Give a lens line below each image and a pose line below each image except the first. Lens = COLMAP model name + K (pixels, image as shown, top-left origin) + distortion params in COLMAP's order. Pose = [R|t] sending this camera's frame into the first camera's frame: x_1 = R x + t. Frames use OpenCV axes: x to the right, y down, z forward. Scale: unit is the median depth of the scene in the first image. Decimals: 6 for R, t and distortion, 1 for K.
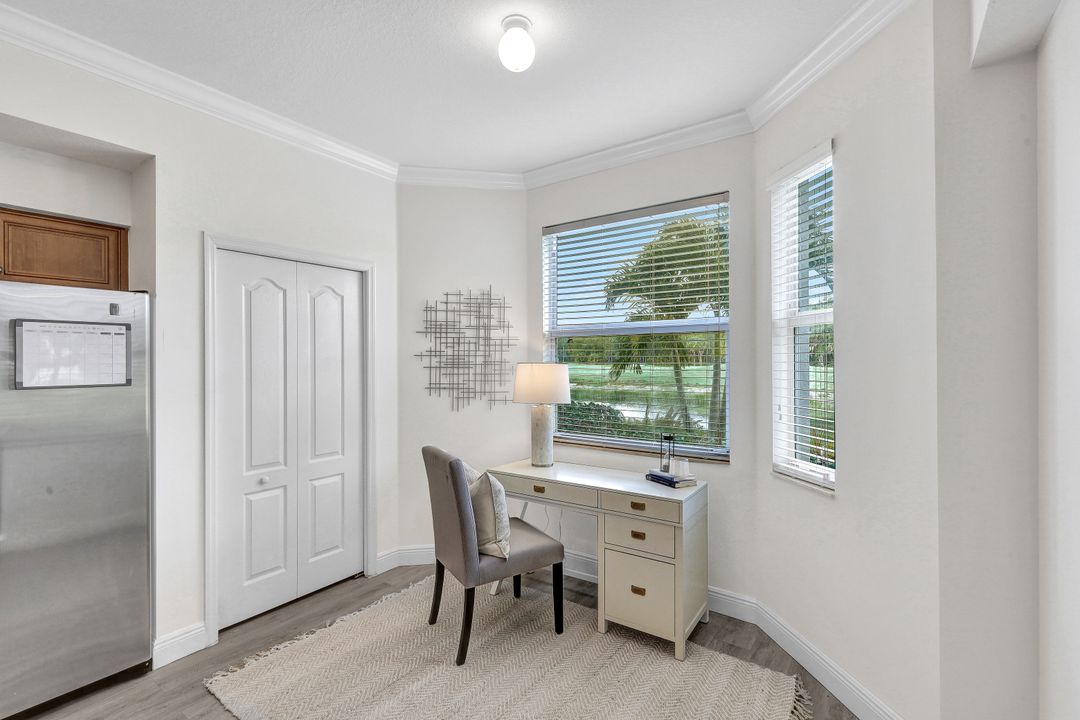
lens RADIAL K [[487.9, 0, 545.2], [0, 487.9, 363.2], [0, 0, 1]] dist [-0.000942, -0.000049]
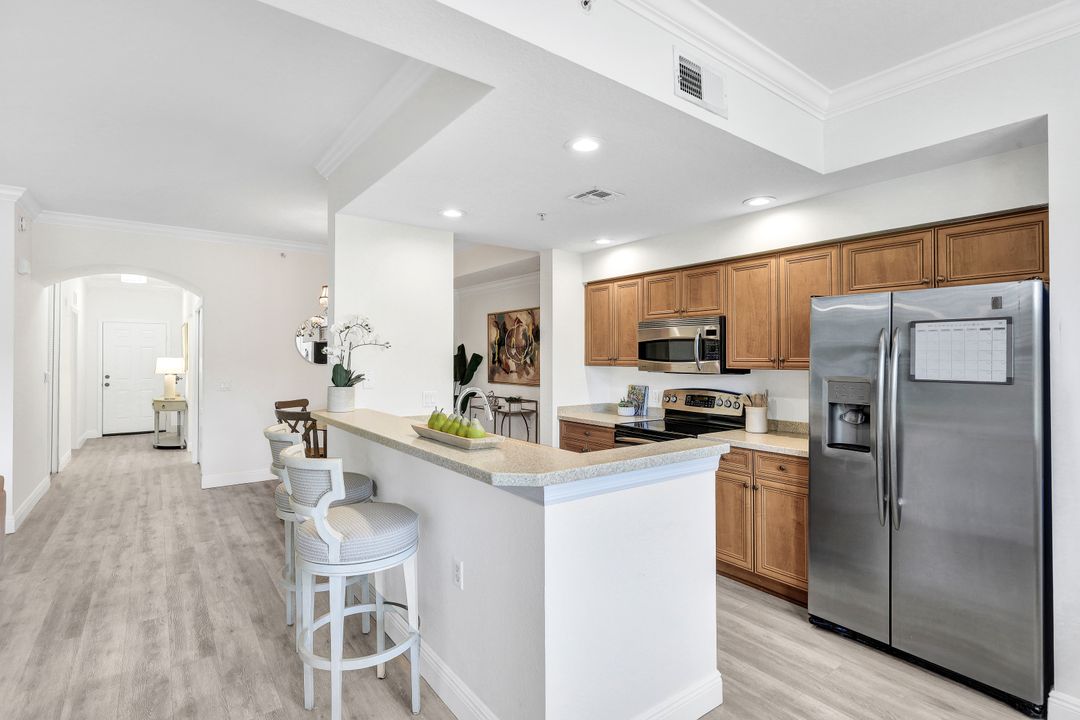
lens RADIAL K [[525.0, 0, 539.8], [0, 525.0, 352.5], [0, 0, 1]] dist [0.000257, -0.000813]
pose [[-0.322446, -0.005705, -0.946571, 0.228697], [-0.008842, 0.999956, -0.003015, -0.002044], [0.946547, 0.007397, -0.322482, 0.309782]]
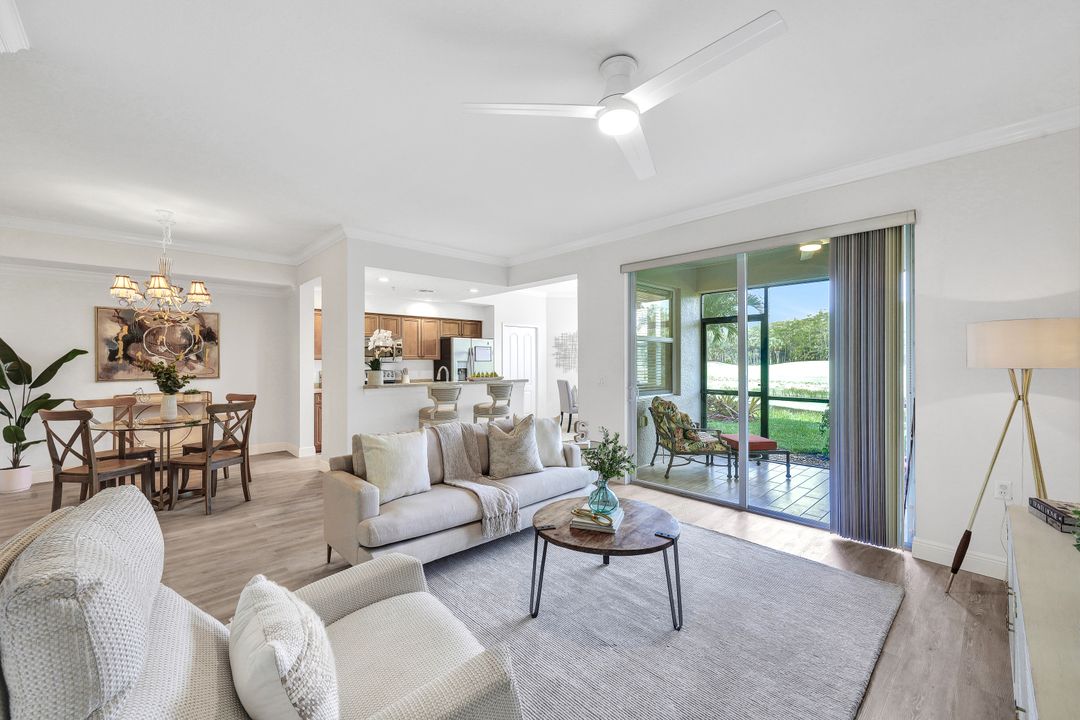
lens RADIAL K [[435.2, 0, 540.0], [0, 435.2, 360.0], [0, 0, 1]] dist [-0.000190, 0.000087]
pose [[0.978084, 0.001511, -0.208204, 0.225141], [-0.003172, 0.999966, -0.007641, 0.039318], [0.208185, 0.008134, 0.978056, -1.670336]]
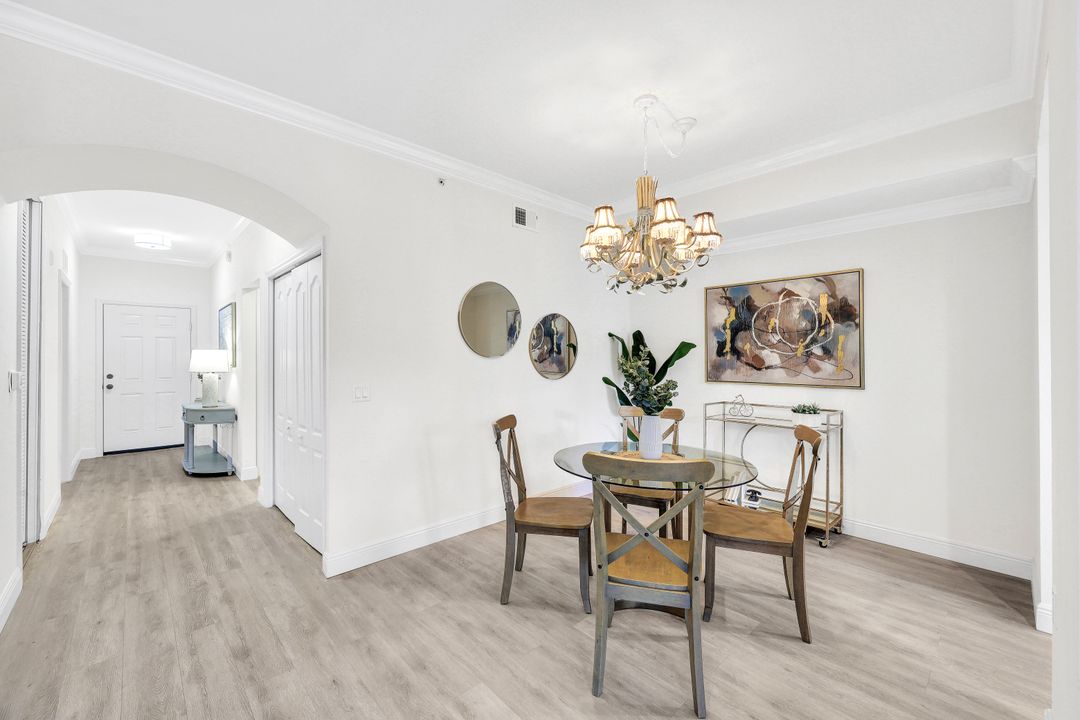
lens RADIAL K [[433.5, 0, 533.3], [0, 433.5, 351.4], [0, 0, 1]] dist [0.000963, -0.000008]
pose [[-0.214403, -0.003166, -0.976740, -0.329100], [-0.007390, 0.999971, -0.001619, 0.028166], [0.976717, 0.006871, -0.214420, -0.723944]]
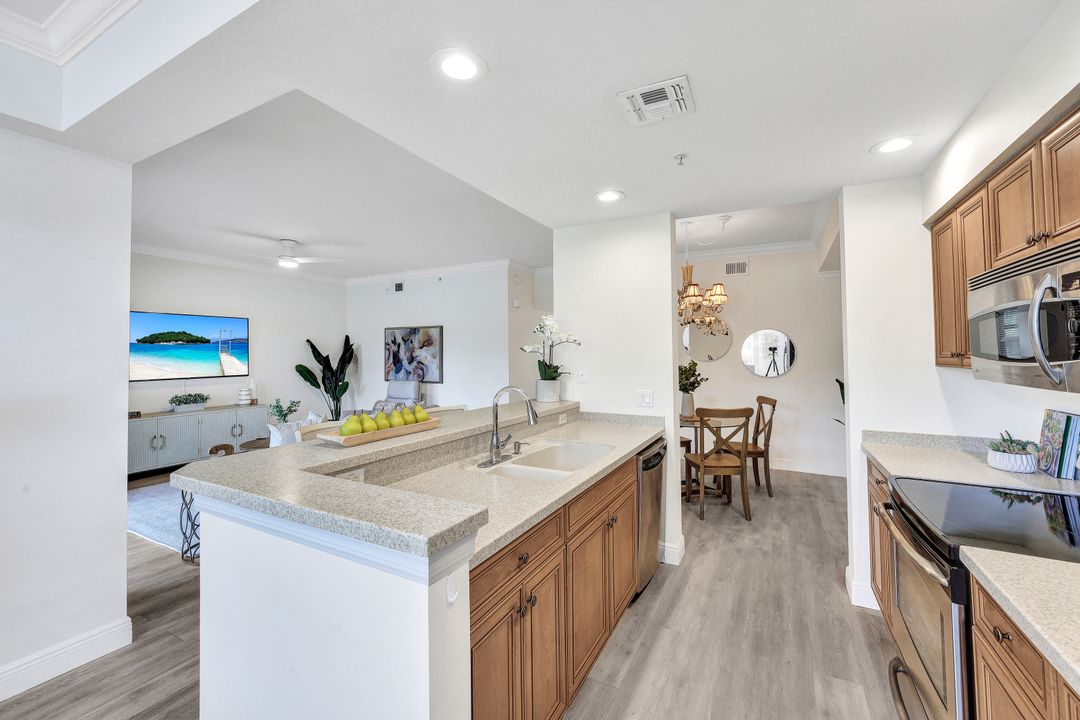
lens RADIAL K [[436.1, 0, 544.0], [0, 436.1, 341.8], [0, 0, 1]] dist [0.000211, -0.000080]
pose [[-0.992986, 0.004121, -0.118159, -0.474559], [0.006688, 0.999750, -0.021340, 0.000108], [0.118042, -0.021981, -0.992765, 0.569957]]
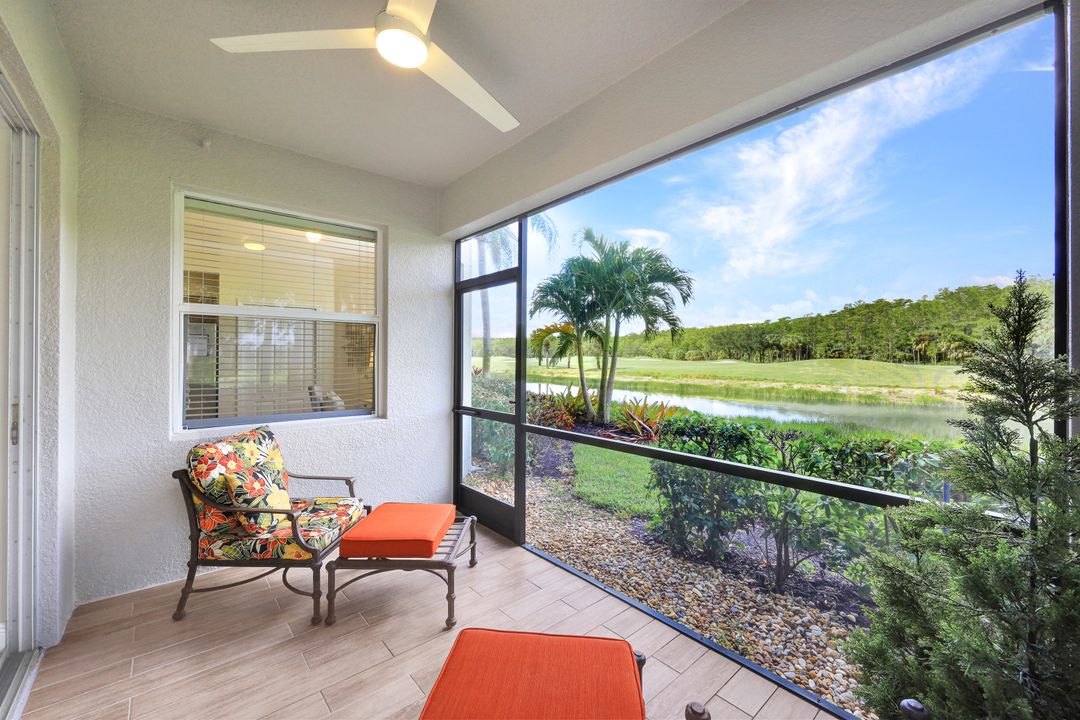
lens RADIAL K [[435.2, 0, 540.0], [0, 435.2, 360.0], [0, 0, 1]] dist [-0.000190, 0.000087]
pose [[0.968129, 0.013360, -0.250096, 1.051628], [-0.012789, 0.999911, 0.003911, 0.021042], [0.250126, -0.000588, 0.968213, -0.622920]]
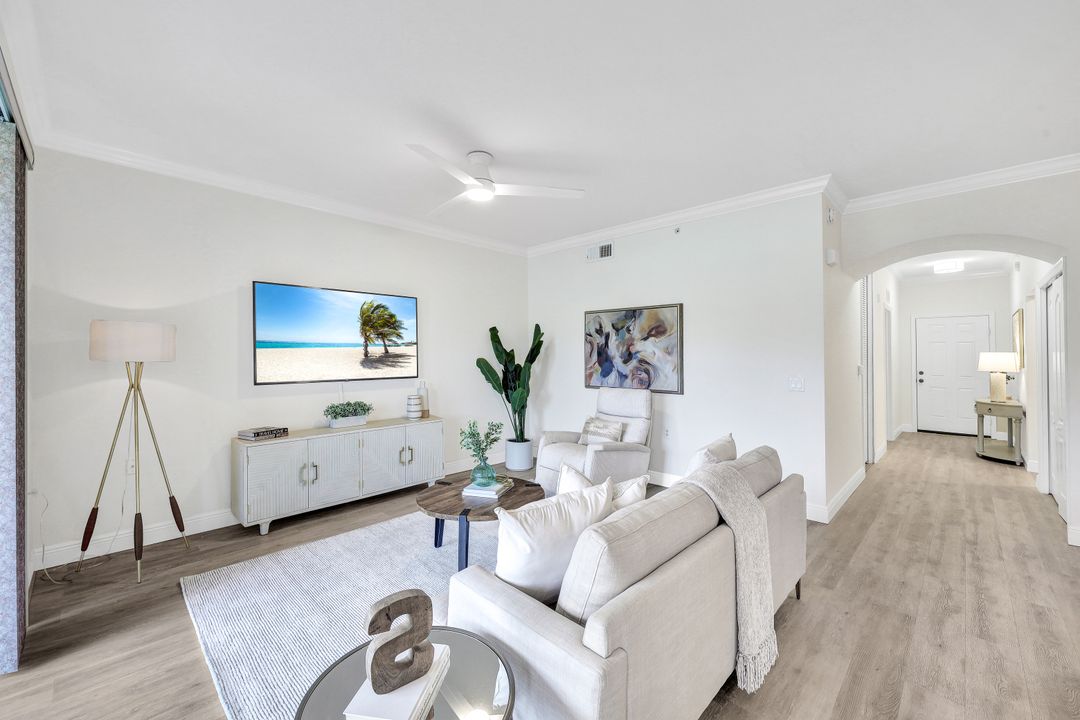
lens RADIAL K [[433.8, 0, 541.8], [0, 433.8, 353.0], [0, 0, 1]] dist [0.000378, -0.000083]
pose [[-0.986353, 0.005653, 0.164547, -0.054788], [0.005516, 0.999984, -0.001284, 0.023700], [-0.164552, -0.000359, -0.986368, -0.145965]]
